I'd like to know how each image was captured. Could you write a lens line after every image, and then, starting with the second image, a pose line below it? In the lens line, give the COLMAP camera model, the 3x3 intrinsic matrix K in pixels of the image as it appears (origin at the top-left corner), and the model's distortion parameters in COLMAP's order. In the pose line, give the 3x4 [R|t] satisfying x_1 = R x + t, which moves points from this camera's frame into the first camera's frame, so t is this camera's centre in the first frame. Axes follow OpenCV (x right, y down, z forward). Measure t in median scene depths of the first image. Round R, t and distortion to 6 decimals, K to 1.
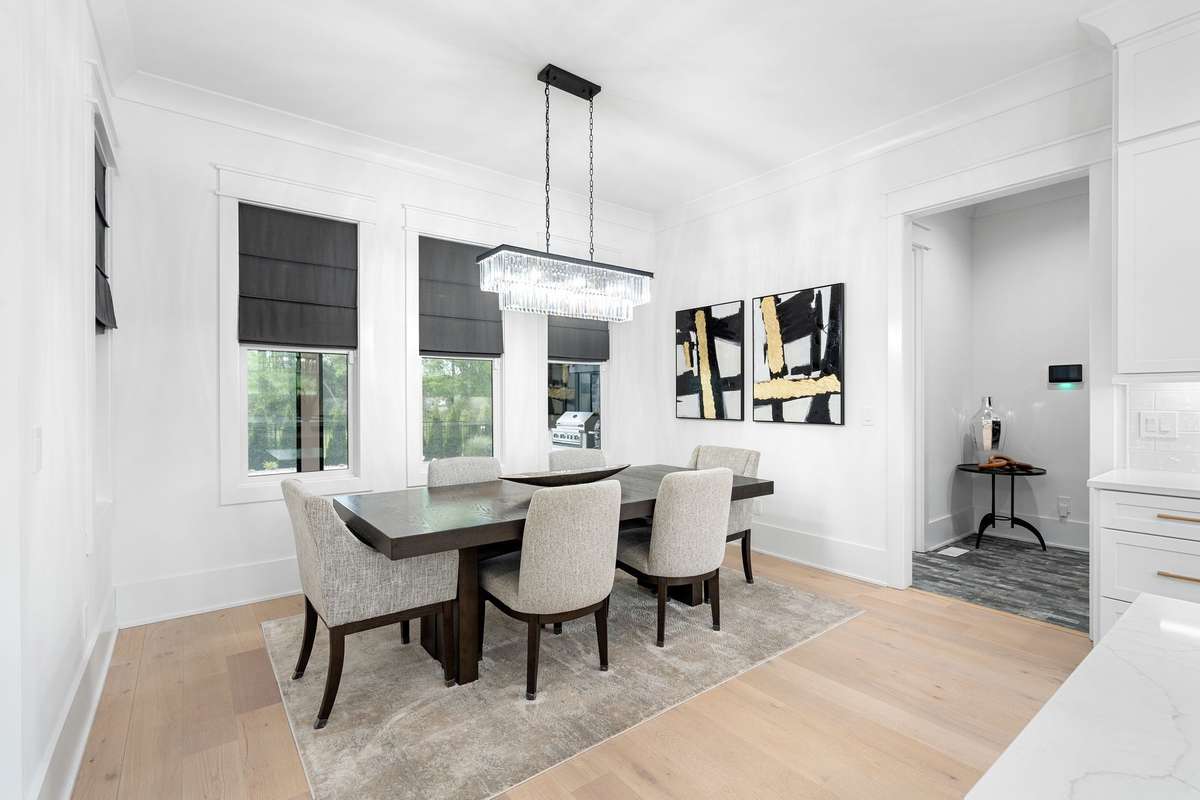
lens RADIAL K [[538.7, 0, 600.0], [0, 538.7, 400.0], [0, 0, 1]] dist [-0.011215, -0.000042]
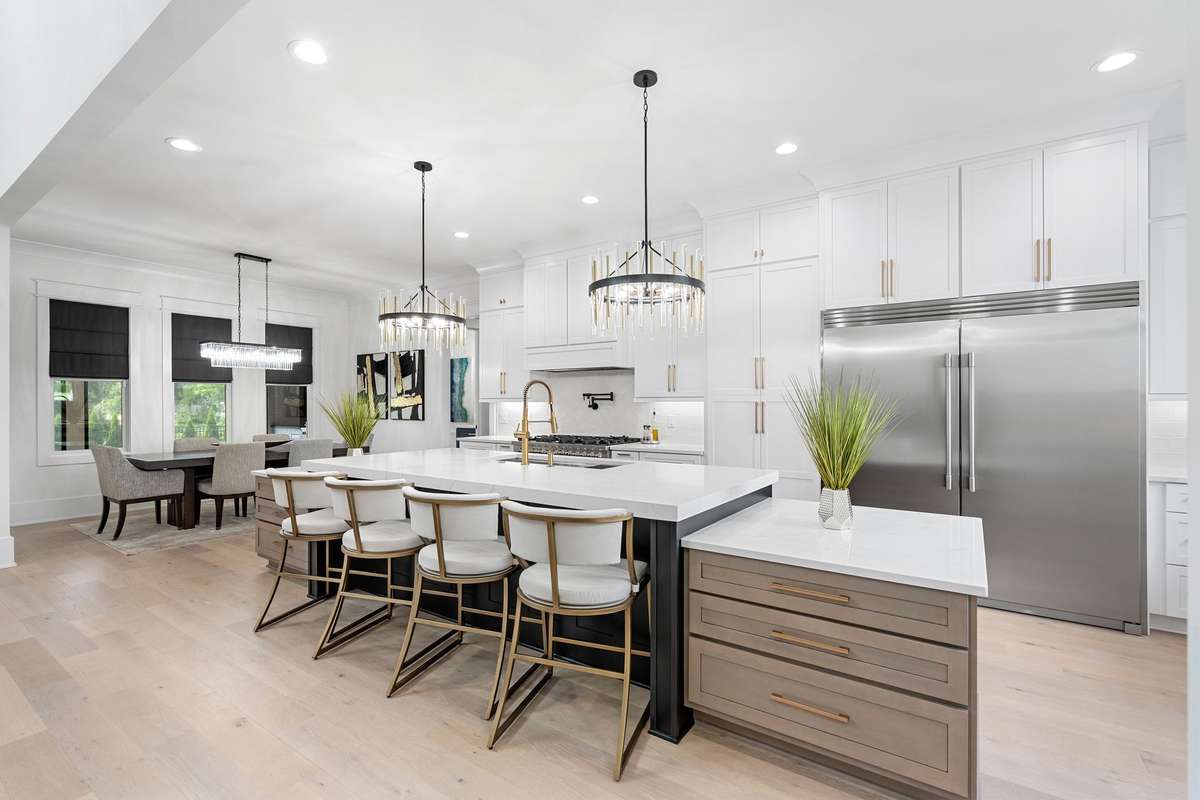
lens RADIAL K [[541.9, 0, 597.2], [0, 541.9, 403.8], [0, 0, 1]] dist [-0.000030, 0.000713]
pose [[0.953003, 0.001014, 0.302958, 0.430883], [-0.000112, 0.999996, -0.002996, -0.008308], [-0.302960, 0.002821, 0.952999, -1.054518]]
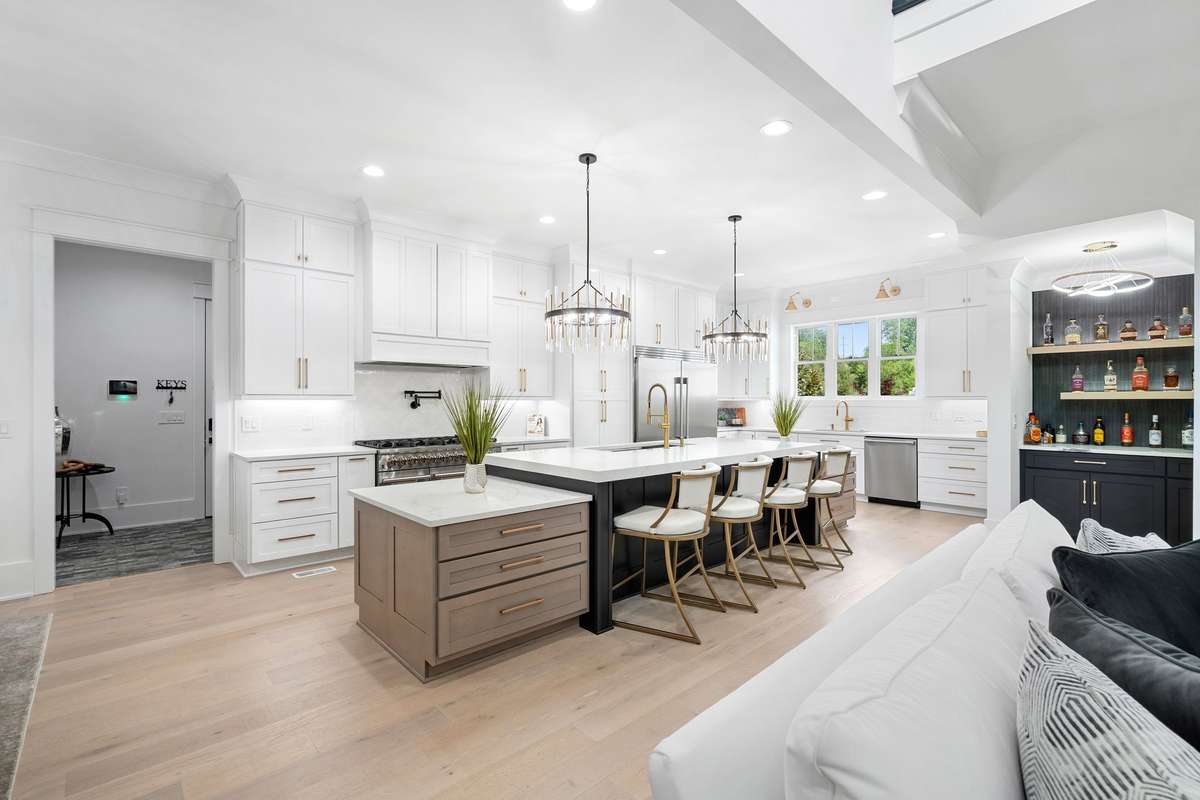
lens RADIAL K [[541.9, 0, 597.2], [0, 541.9, 403.8], [0, 0, 1]] dist [-0.000030, 0.000713]
pose [[-0.095357, -0.001984, 0.995441, -0.507869], [0.004298, 0.999988, 0.002405, -0.010665], [-0.995434, 0.004508, -0.095348, 0.032280]]
